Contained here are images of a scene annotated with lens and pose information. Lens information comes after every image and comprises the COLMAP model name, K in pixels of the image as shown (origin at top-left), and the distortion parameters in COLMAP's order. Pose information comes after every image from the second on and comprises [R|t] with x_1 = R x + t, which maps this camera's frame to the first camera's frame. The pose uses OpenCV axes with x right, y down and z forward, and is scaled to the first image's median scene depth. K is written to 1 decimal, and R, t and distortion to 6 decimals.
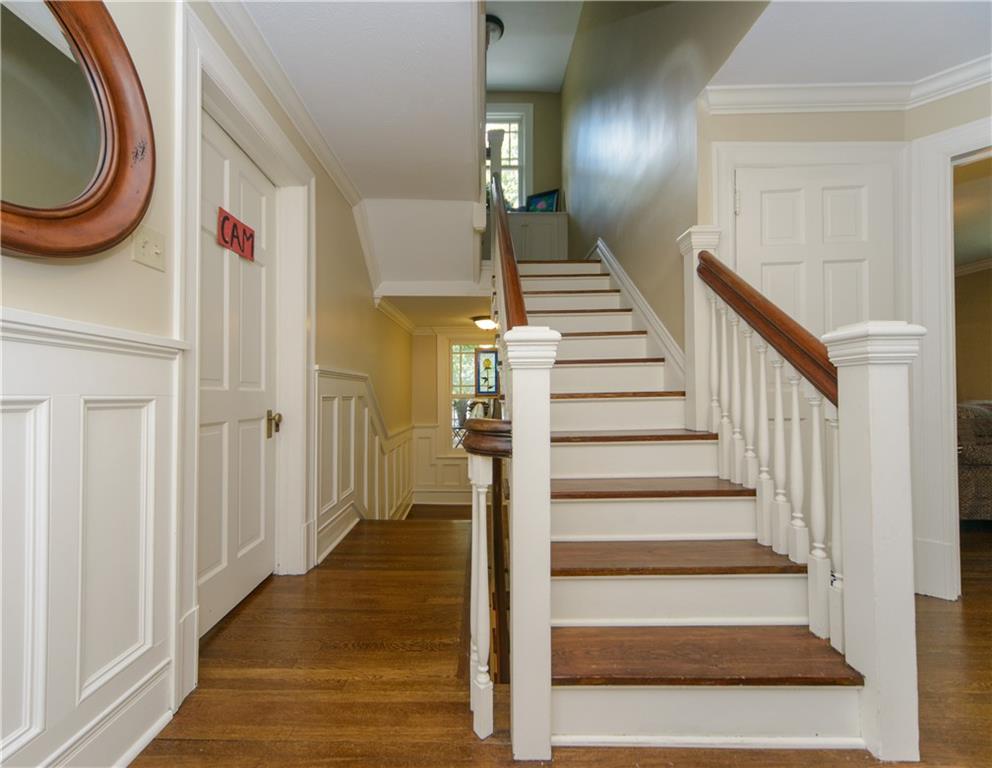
lens RADIAL K [[430.2, 0, 496.0], [0, 430.2, 384.0], [0, 0, 1]] dist [0.043771, -0.014538]
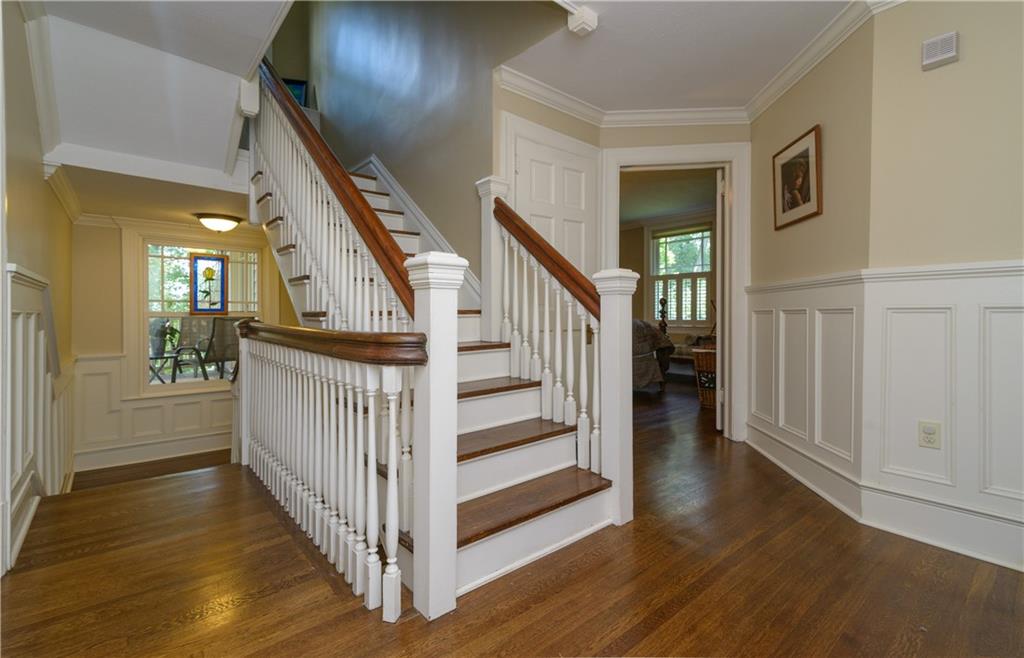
lens RADIAL K [[465.6, 0, 512.5], [0, 465.6, 315.8], [0, 0, 1]] dist [0.029283, 0.000204]
pose [[0.757852, 0.000293, 0.652427, -0.373519], [-0.018399, 0.999612, 0.020923, 0.004468], [-0.652167, -0.027860, 0.757563, -0.045414]]
